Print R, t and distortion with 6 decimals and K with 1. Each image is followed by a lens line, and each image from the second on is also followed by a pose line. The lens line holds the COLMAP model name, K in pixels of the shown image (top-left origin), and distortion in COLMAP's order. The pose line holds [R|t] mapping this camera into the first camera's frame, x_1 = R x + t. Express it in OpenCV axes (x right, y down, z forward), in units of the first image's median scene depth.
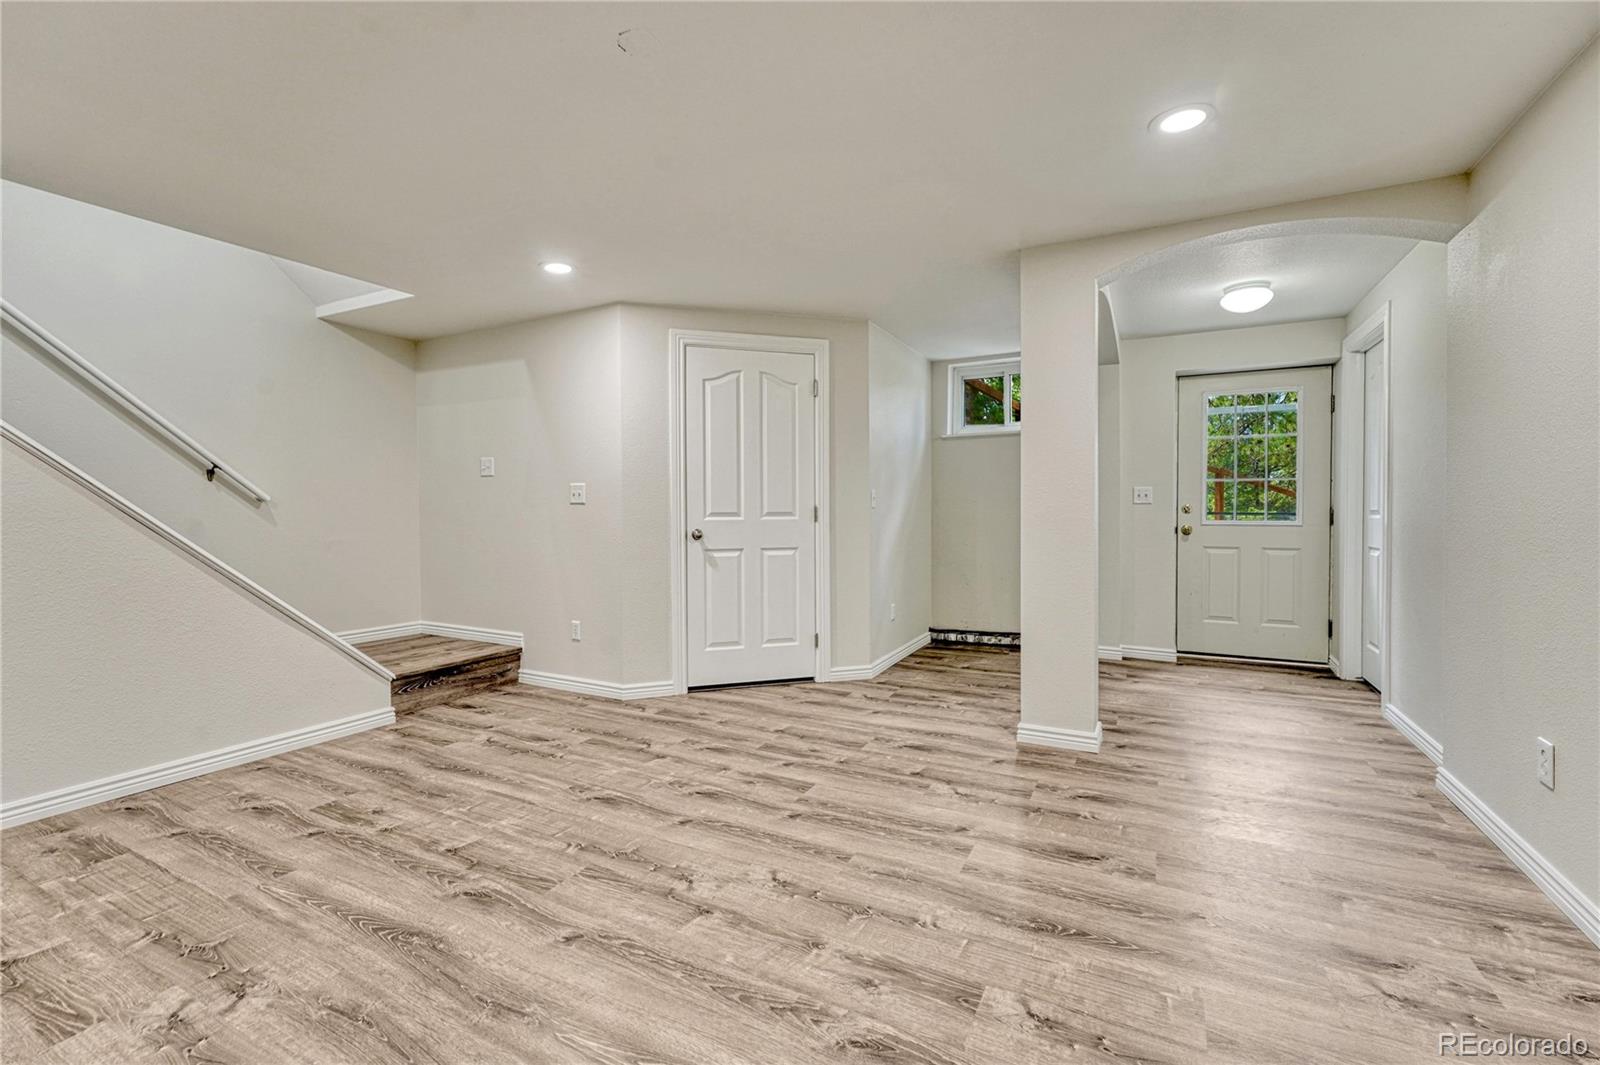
lens RADIAL K [[684.3, 0, 798.2], [0, 684.3, 528.8], [0, 0, 1]] dist [-0.004580, 0.001594]
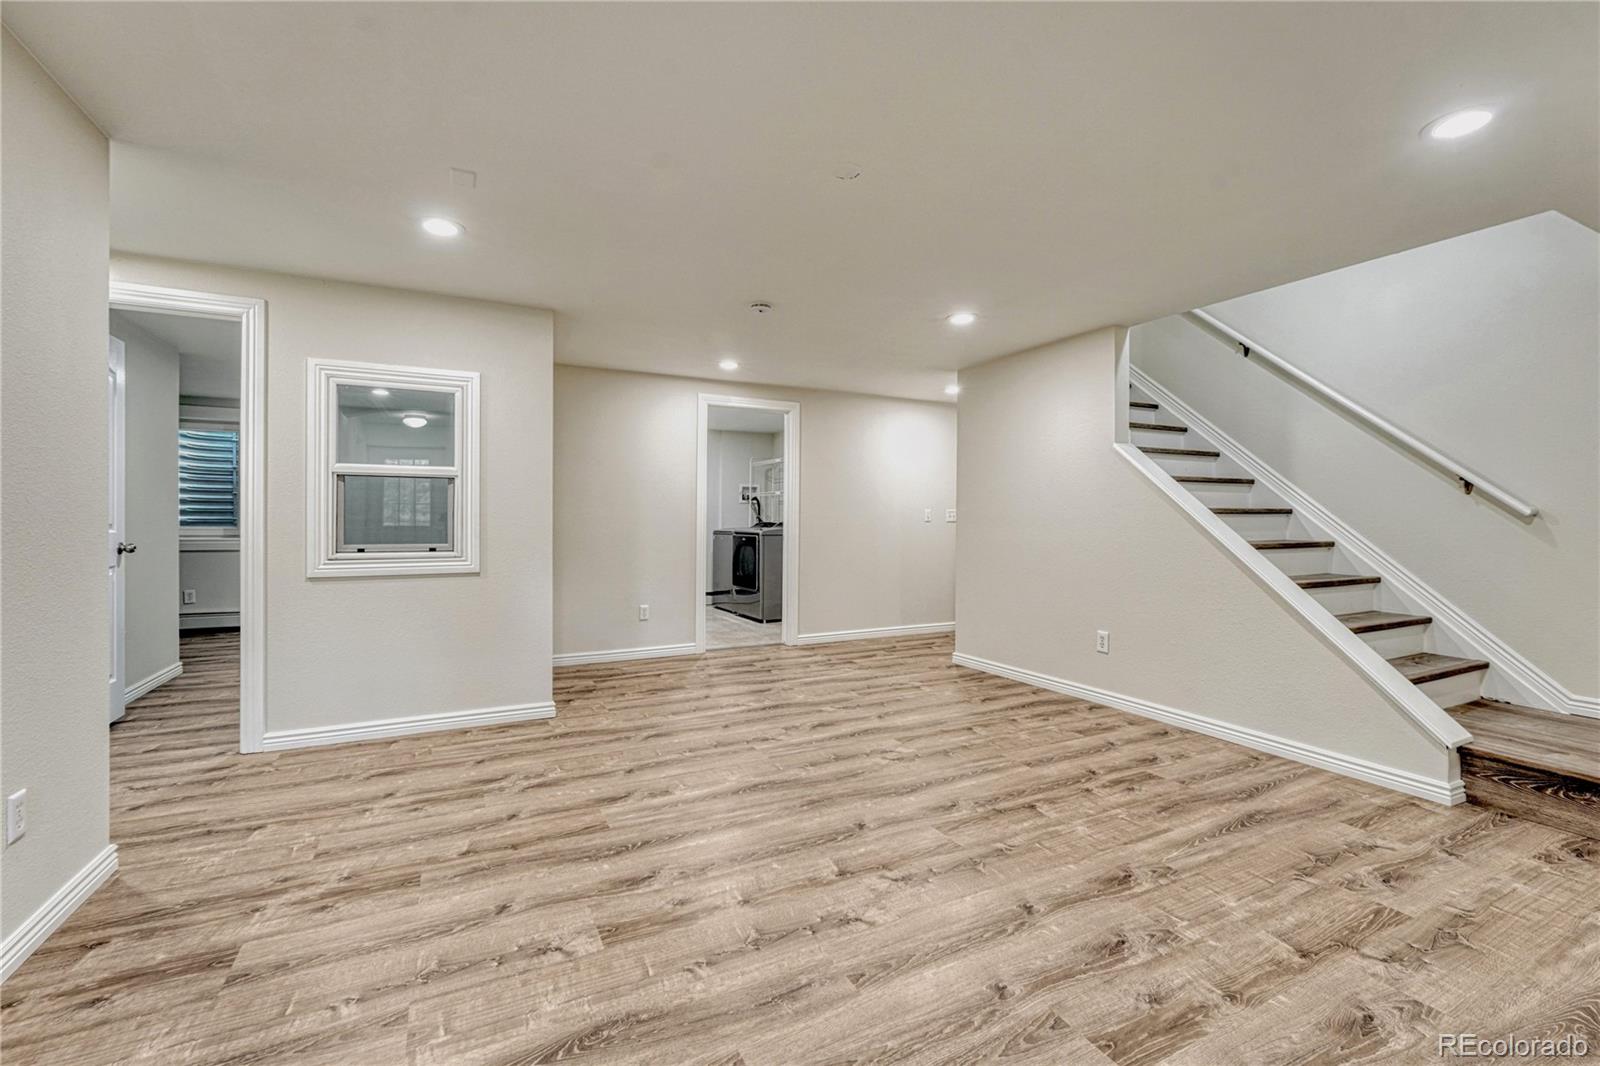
lens RADIAL K [[686.0, 0, 796.9], [0, 686.0, 523.6], [0, 0, 1]] dist [-0.010444, 0.001442]
pose [[-0.575403, 0.004379, -0.817858, 0.597868], [-0.028303, 0.999280, 0.025263, -0.038857], [0.817380, 0.037684, -0.574865, 1.114851]]
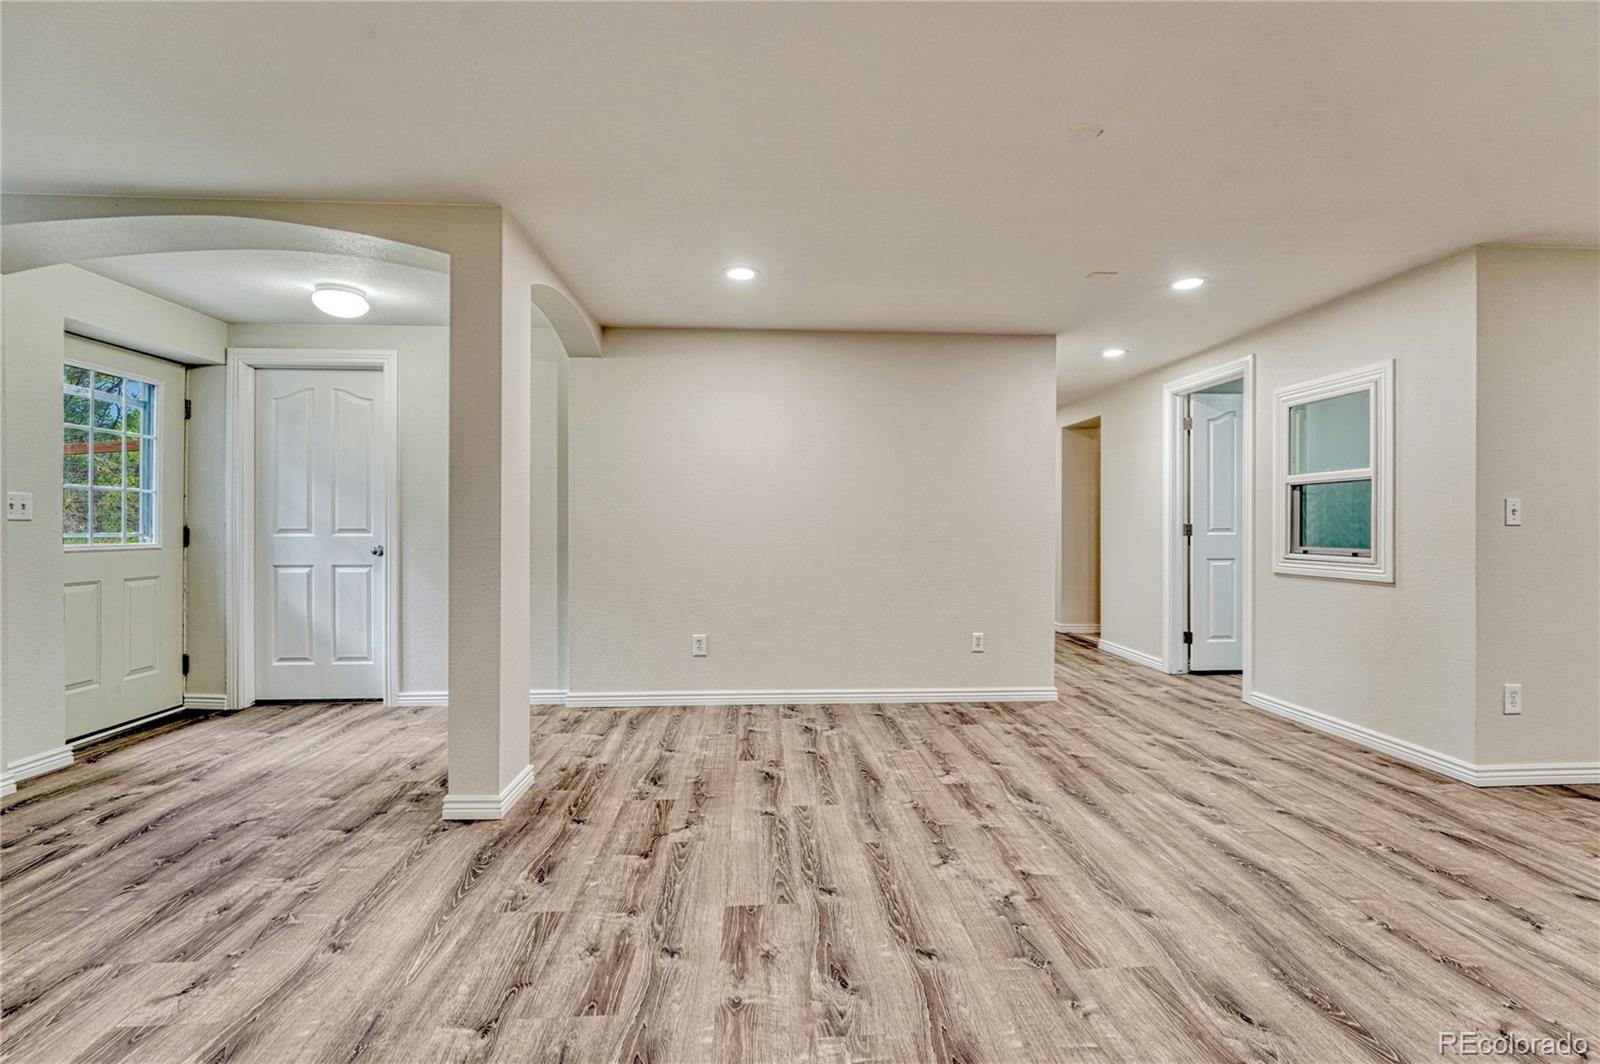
lens RADIAL K [[684.3, 0, 794.3], [0, 684.3, 524.8], [0, 0, 1]] dist [-0.004580, 0.001594]
pose [[-0.511733, 0.002971, 0.859139, -0.658088], [0.028518, 0.999502, 0.013529, -0.039590], [-0.858671, 0.031424, -0.511563, 1.347263]]
